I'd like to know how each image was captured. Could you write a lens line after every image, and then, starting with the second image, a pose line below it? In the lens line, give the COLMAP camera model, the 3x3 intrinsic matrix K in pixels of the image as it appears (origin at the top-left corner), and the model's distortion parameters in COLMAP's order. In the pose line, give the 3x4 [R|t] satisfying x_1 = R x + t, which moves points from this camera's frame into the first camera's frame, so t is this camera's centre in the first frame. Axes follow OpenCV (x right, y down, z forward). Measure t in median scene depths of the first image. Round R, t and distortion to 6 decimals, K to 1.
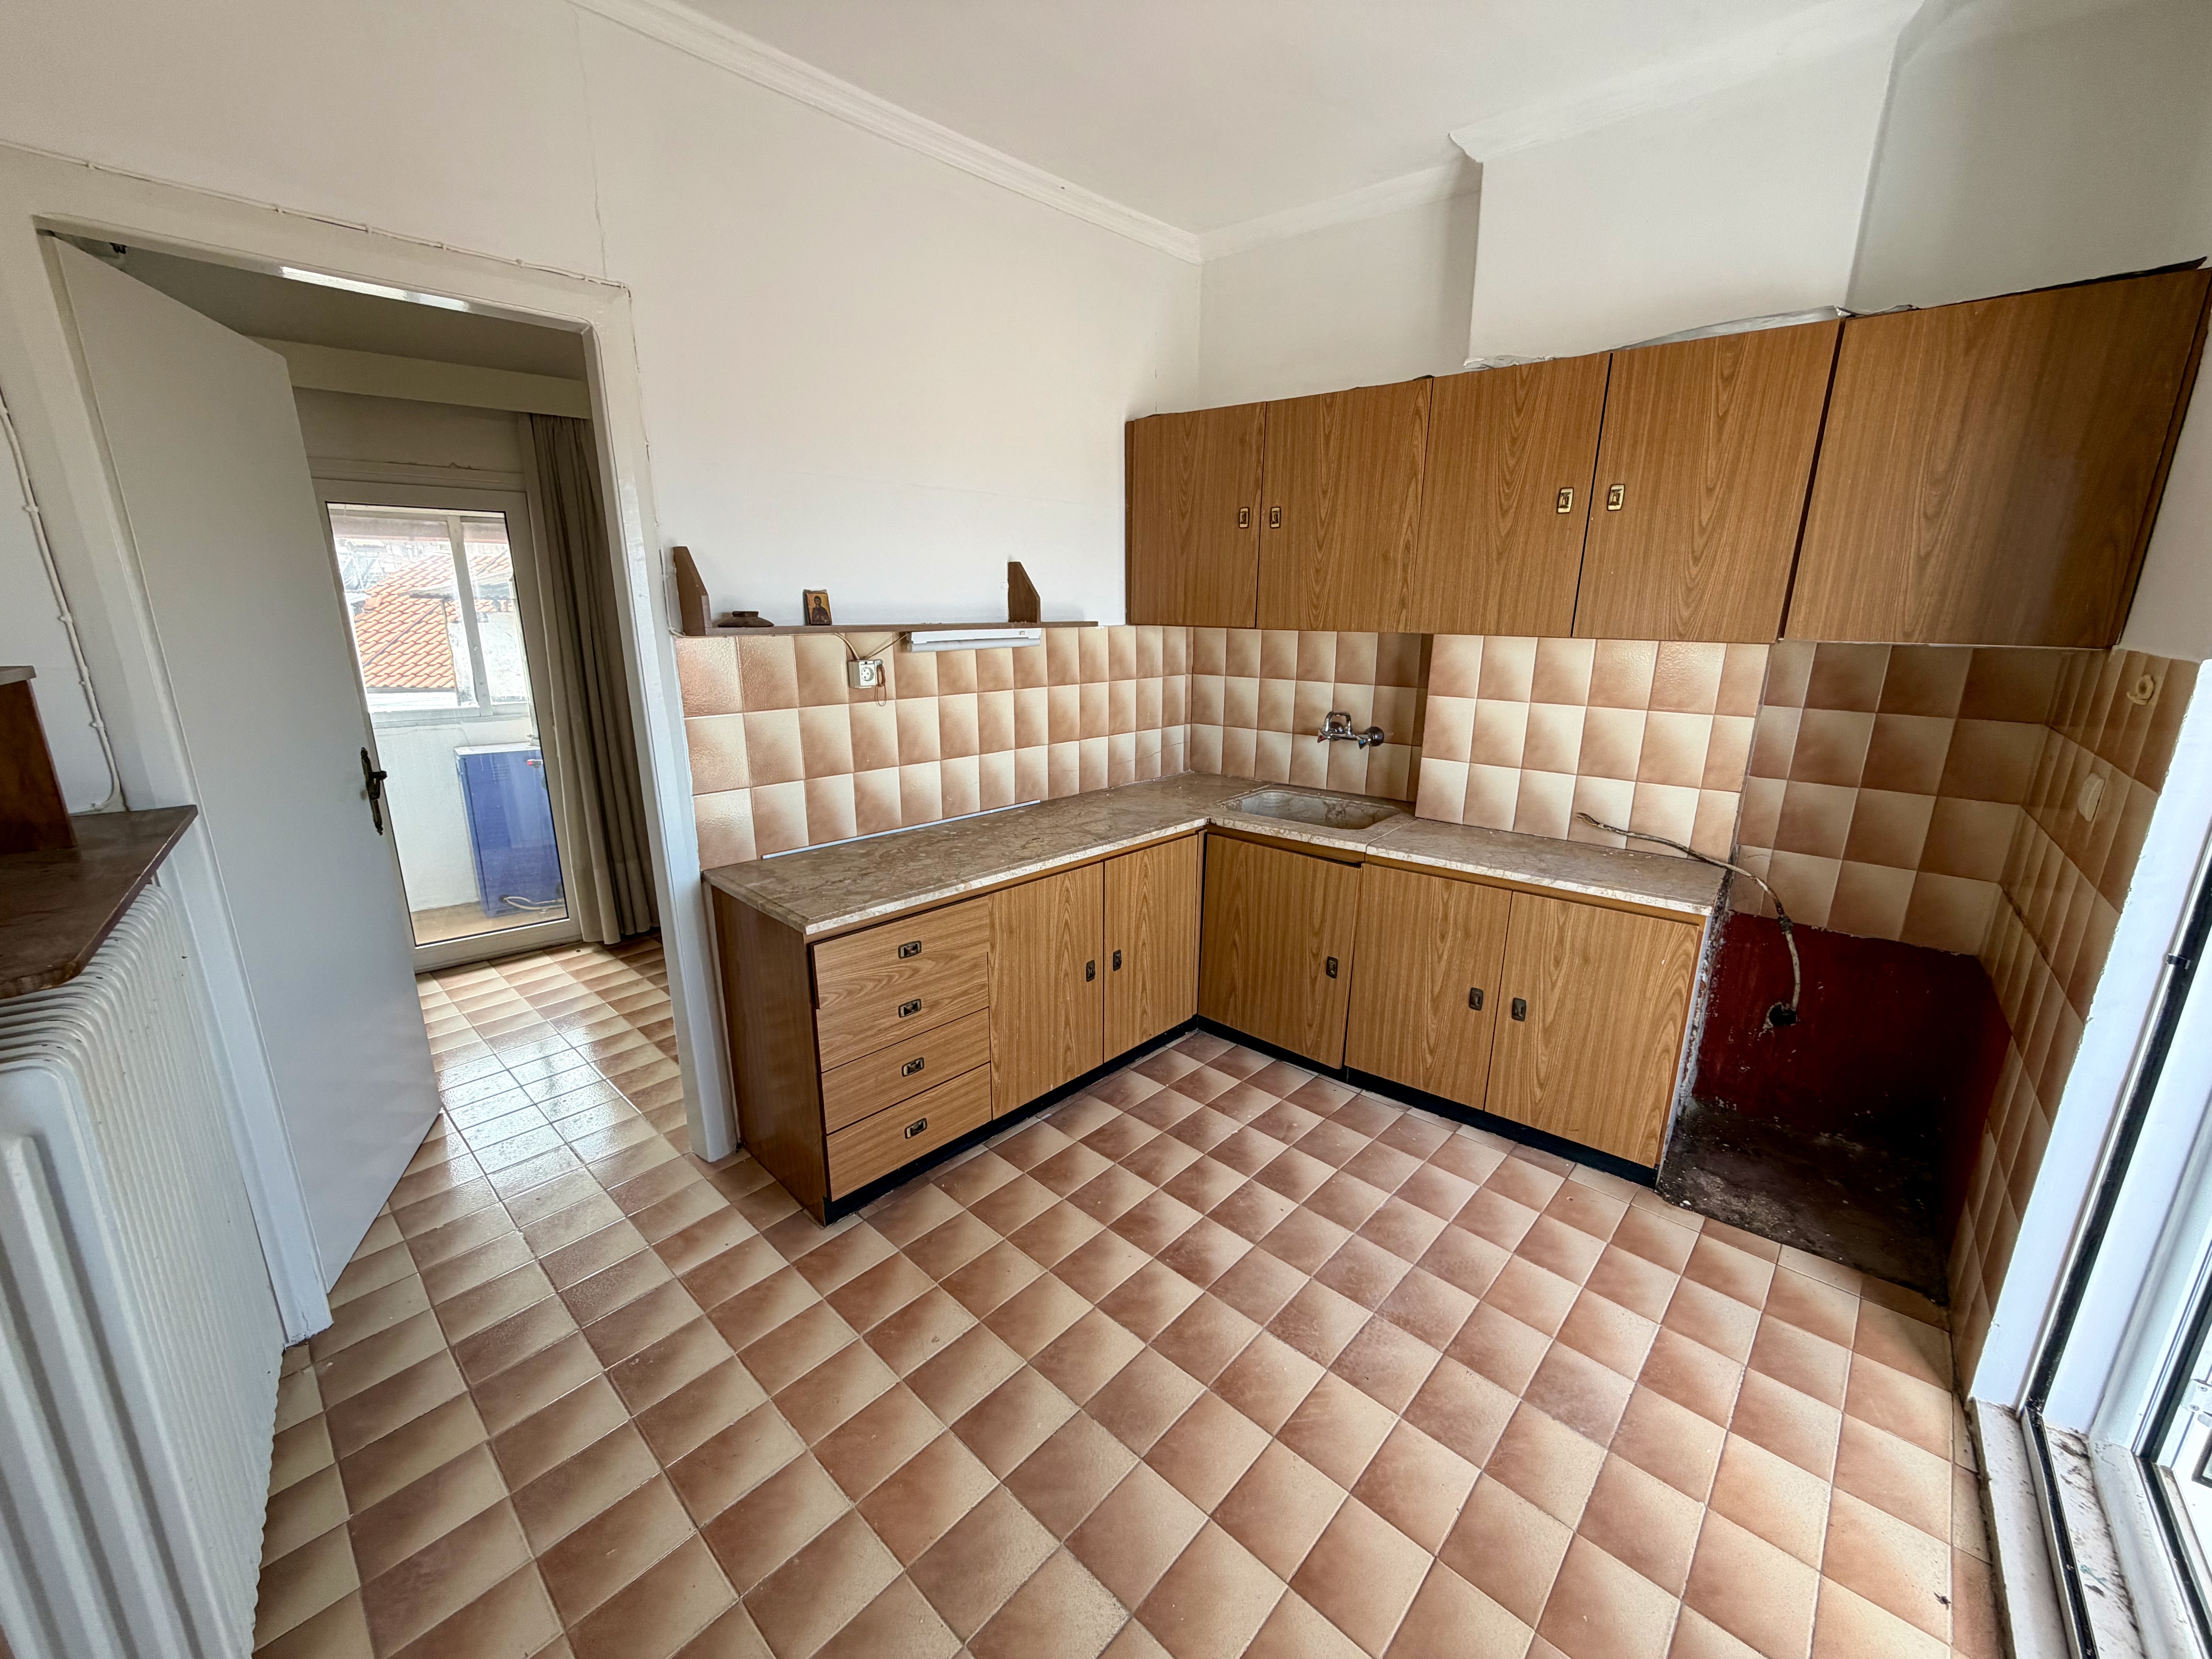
lens RADIAL K [[878.8, 0, 1106.5], [0, 878.8, 835.5], [0, 0, 1]] dist [-0.000445, 0.000100]
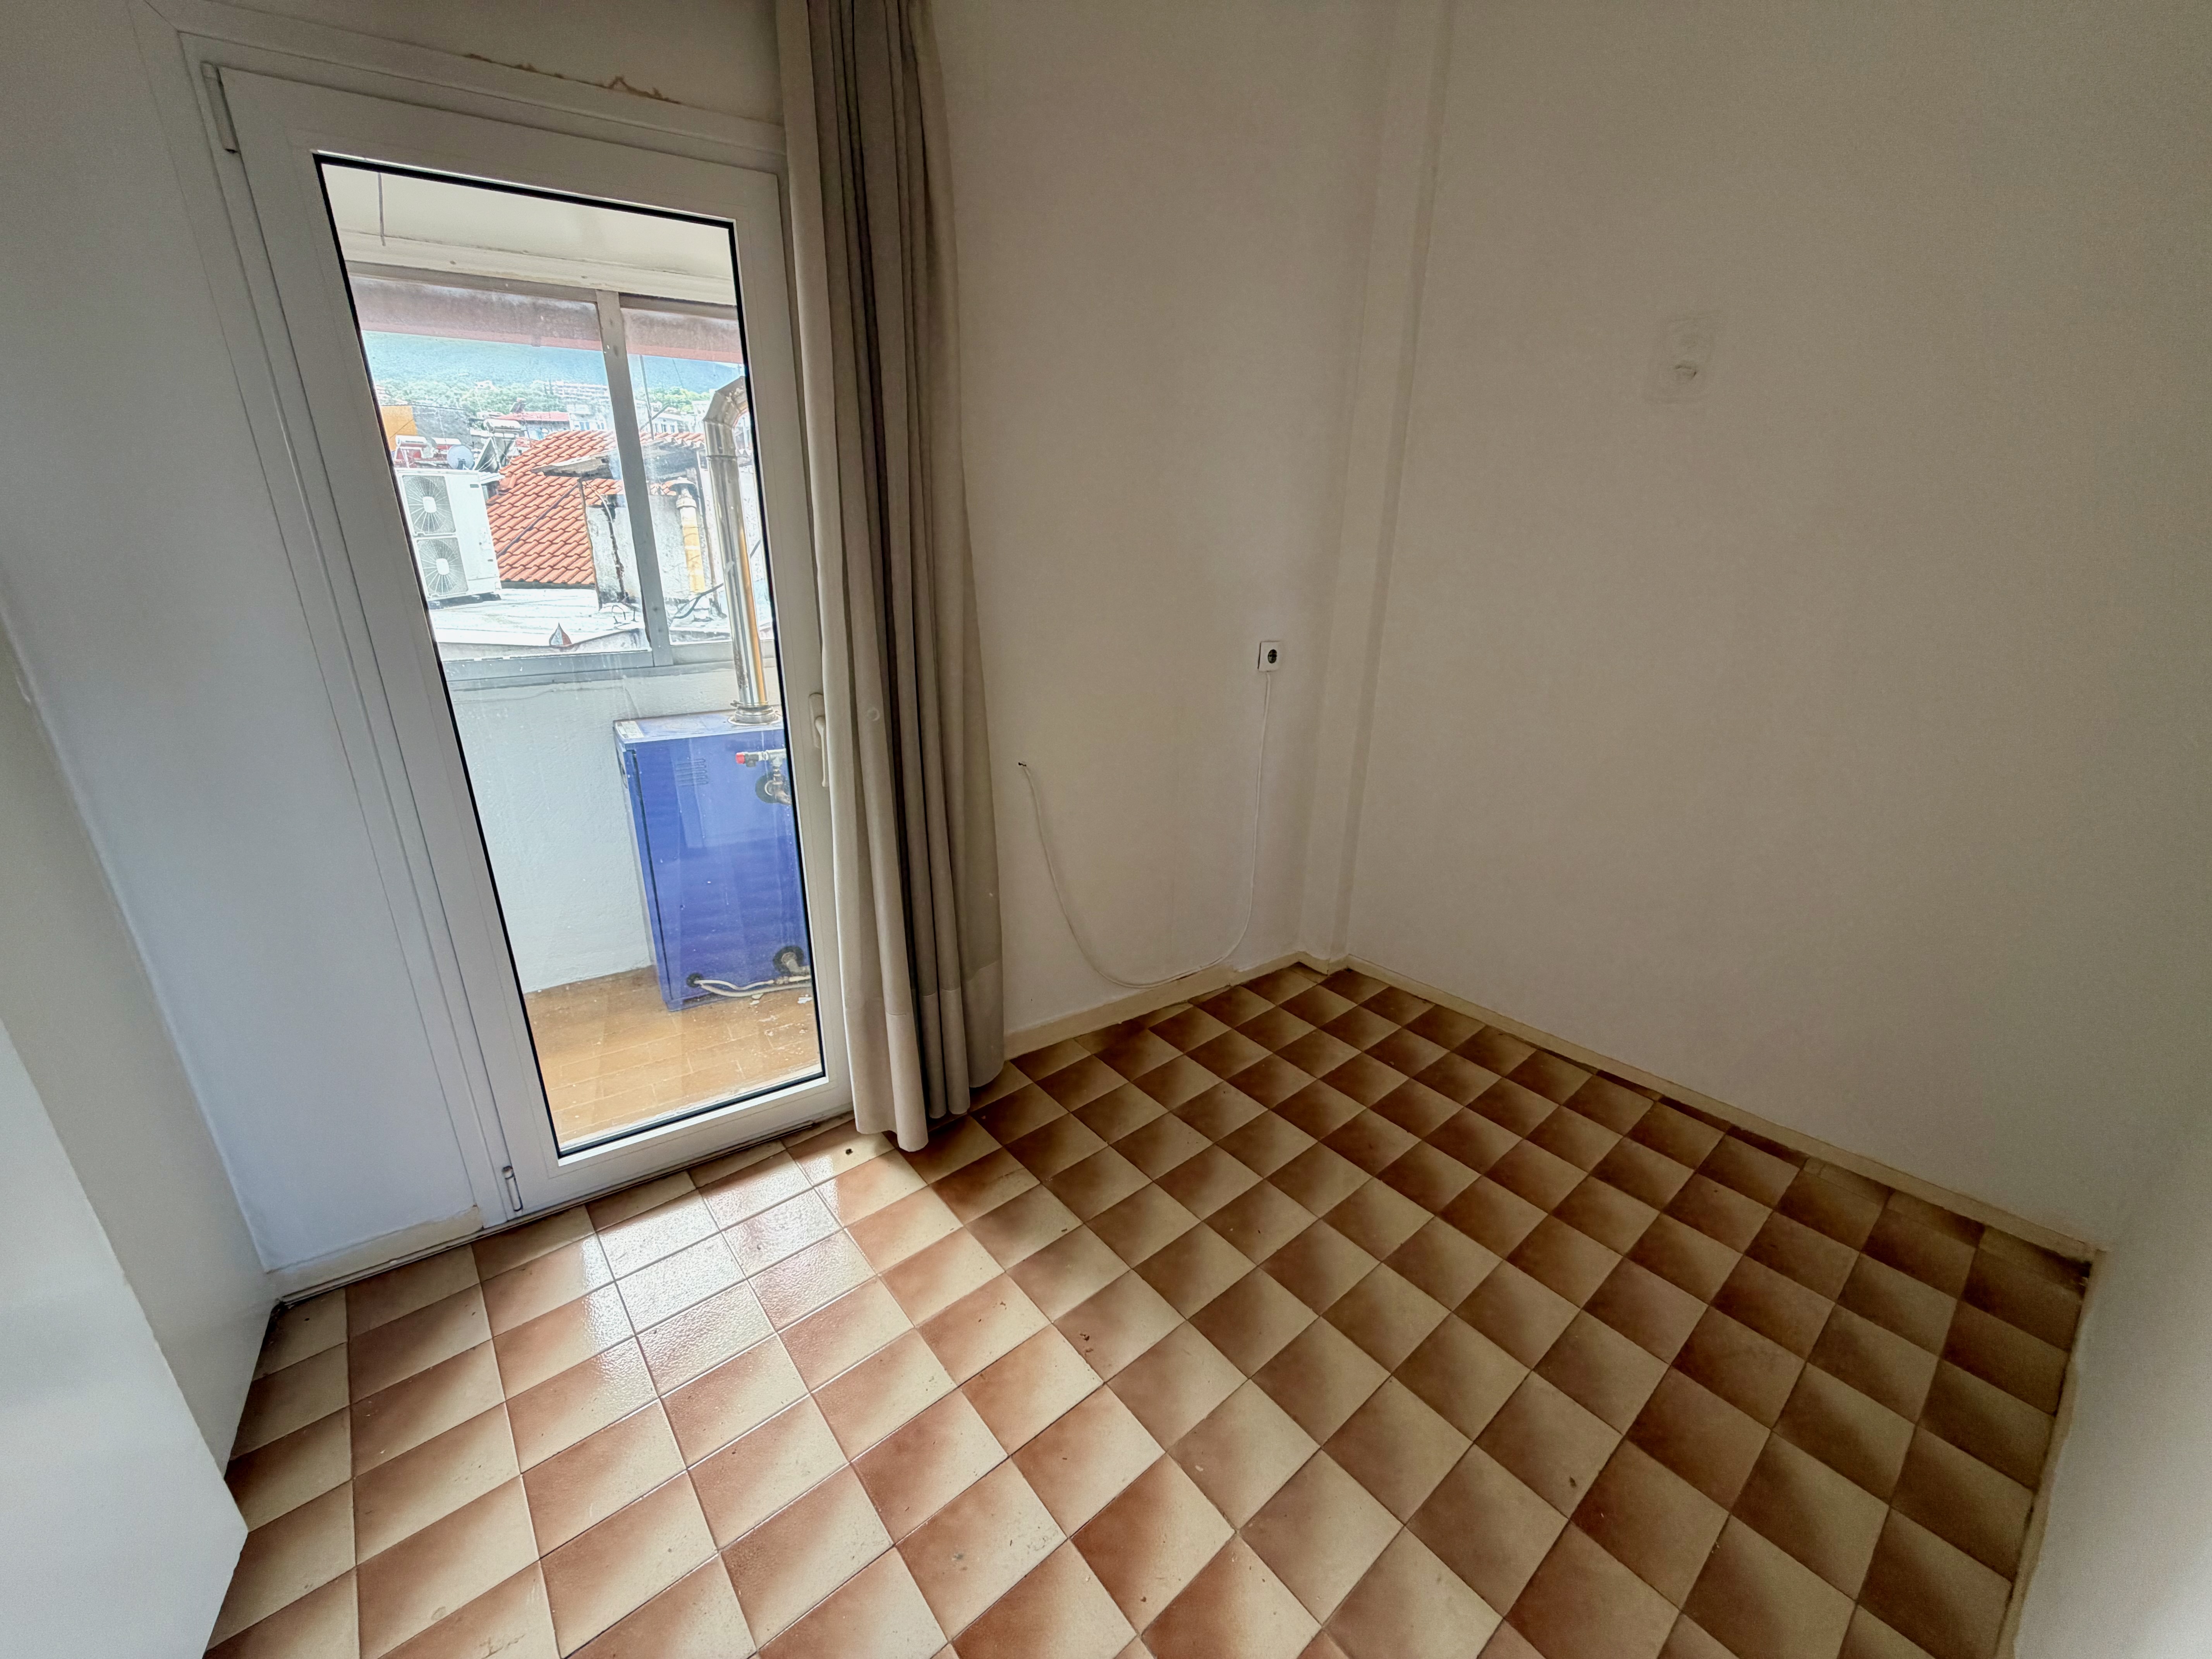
lens RADIAL K [[878.8, 0, 1096.3], [0, 878.8, 819.7], [0, 0, 1]] dist [-0.000445, 0.000100]
pose [[0.992183, 0.046633, -0.115751, -0.344022], [-0.035107, 0.994399, 0.099686, -0.101069], [0.119751, -0.094843, 0.988263, 0.444253]]
